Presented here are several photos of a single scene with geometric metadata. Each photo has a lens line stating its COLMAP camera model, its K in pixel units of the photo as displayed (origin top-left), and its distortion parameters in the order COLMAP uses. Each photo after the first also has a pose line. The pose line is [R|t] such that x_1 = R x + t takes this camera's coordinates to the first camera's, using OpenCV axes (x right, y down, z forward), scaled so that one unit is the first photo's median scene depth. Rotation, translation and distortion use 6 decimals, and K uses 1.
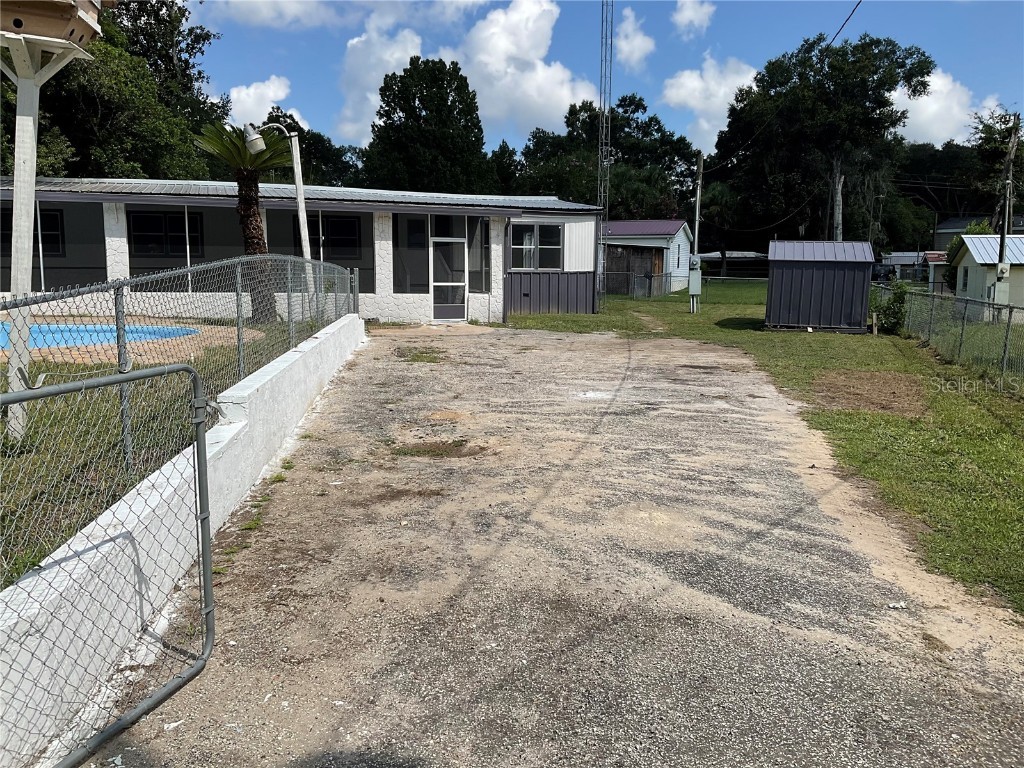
lens RADIAL K [[849.9, 0, 513.9], [0, 849.9, 388.1], [0, 0, 1]] dist [0.055400, -0.113075]
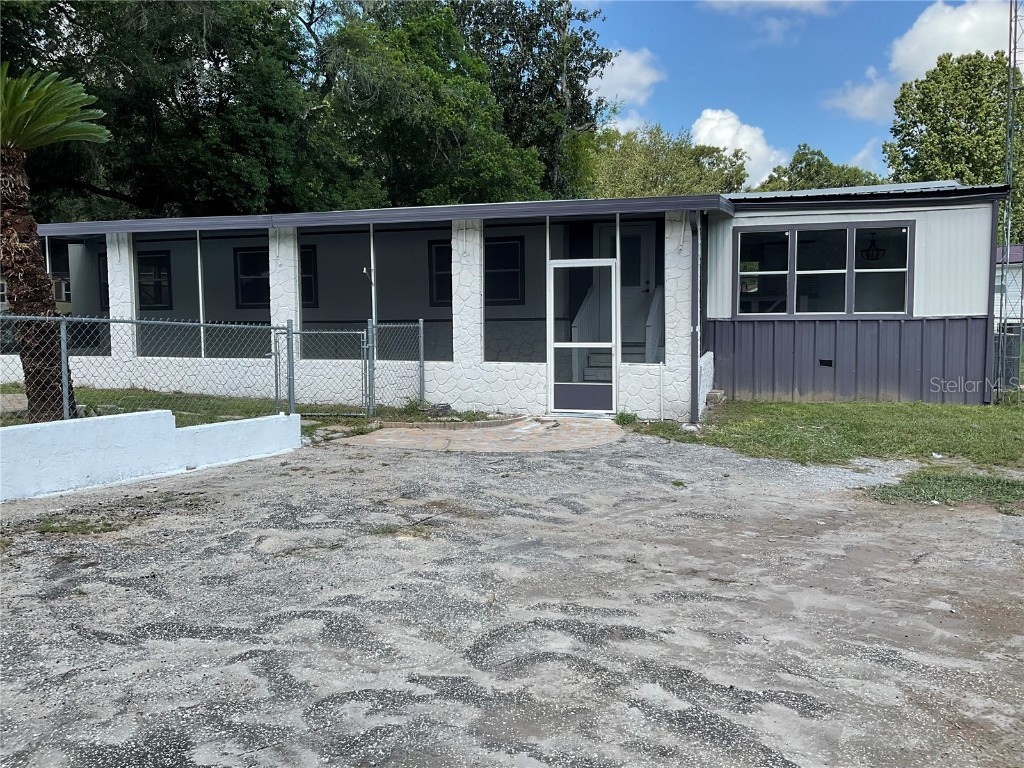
lens RADIAL K [[849.9, 0, 509.9], [0, 849.9, 377.9], [0, 0, 1]] dist [0.055400, -0.113075]
pose [[0.794162, 0.027246, -0.607095, 0.210124], [-0.070397, 0.996394, -0.047371, -0.073157], [0.603615, 0.080358, 0.793216, 0.550893]]
